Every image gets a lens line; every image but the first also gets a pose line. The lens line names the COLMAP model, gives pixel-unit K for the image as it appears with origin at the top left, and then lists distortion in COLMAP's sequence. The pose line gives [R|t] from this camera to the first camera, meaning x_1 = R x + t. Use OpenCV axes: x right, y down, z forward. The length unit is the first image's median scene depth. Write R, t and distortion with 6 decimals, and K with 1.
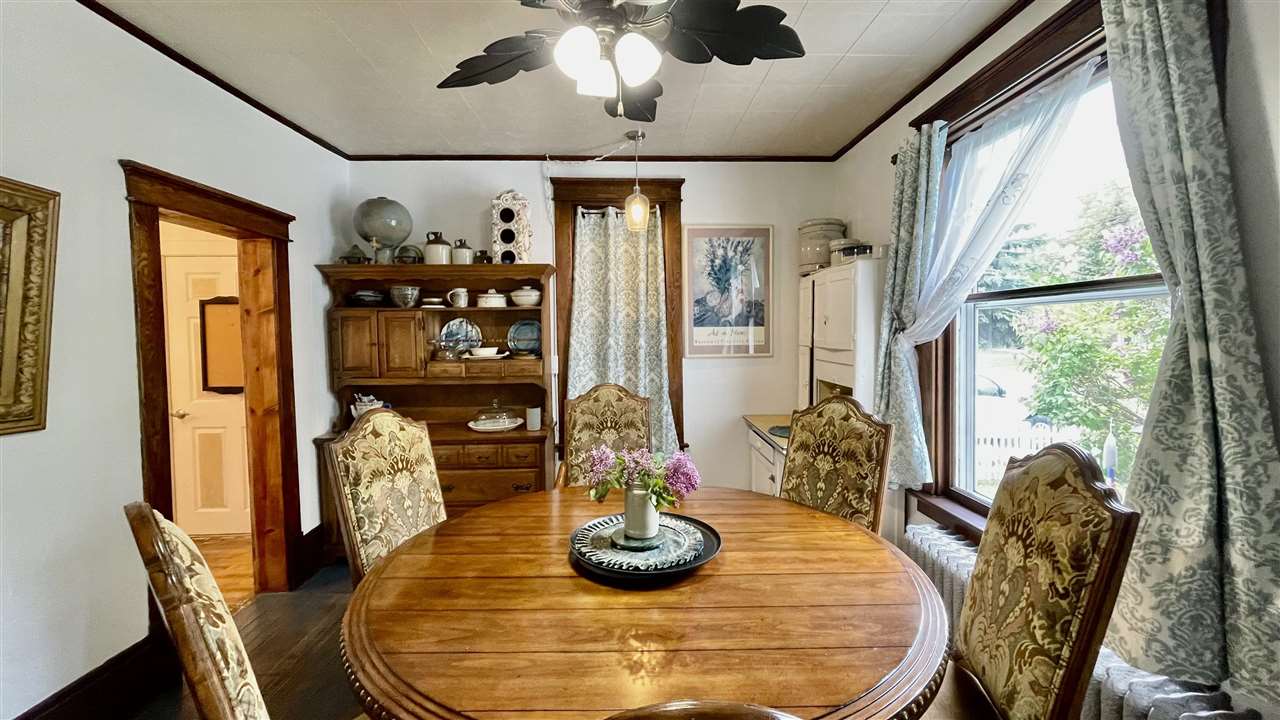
lens RADIAL K [[523.7, 0, 640.5], [0, 523.7, 353.7], [0, 0, 1]] dist [0.001987, 0.000470]
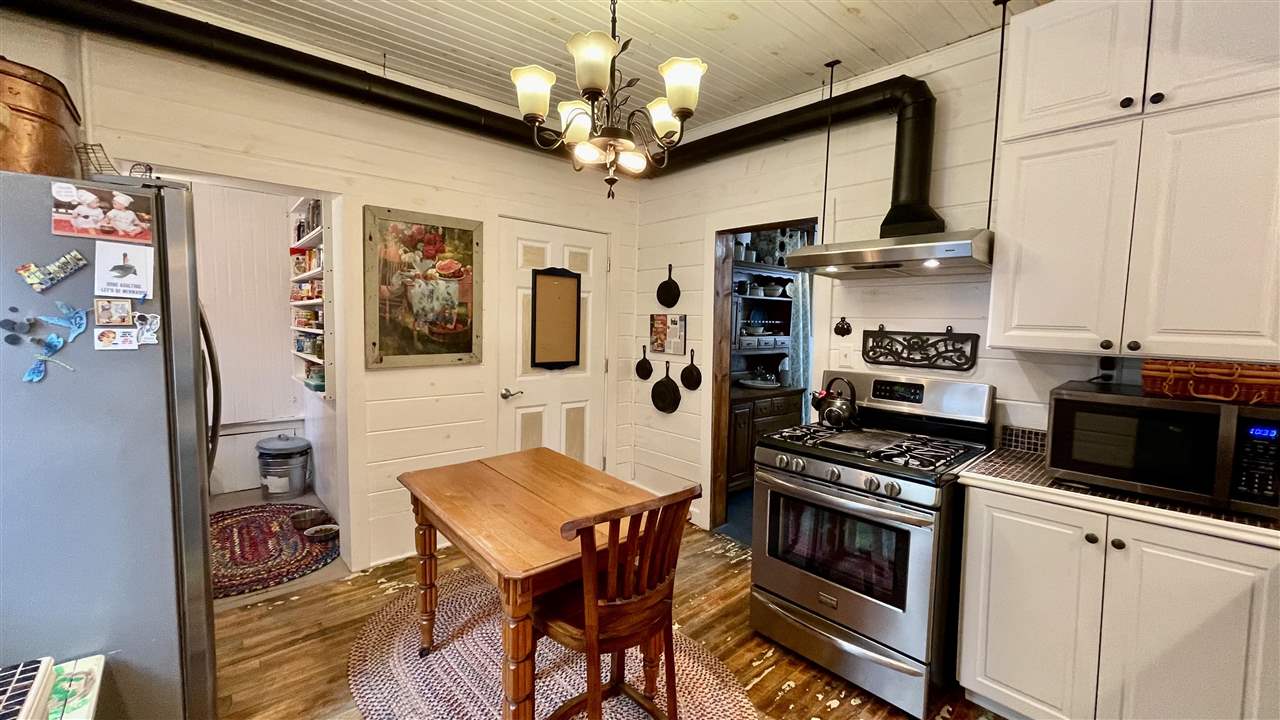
lens RADIAL K [[523.7, 0, 640.5], [0, 523.7, 353.7], [0, 0, 1]] dist [0.001987, 0.000470]
pose [[0.761119, -0.014489, 0.648451, -1.295044], [-0.010241, 0.999357, 0.034350, 0.013141], [-0.648532, -0.032785, 0.760481, 0.168346]]
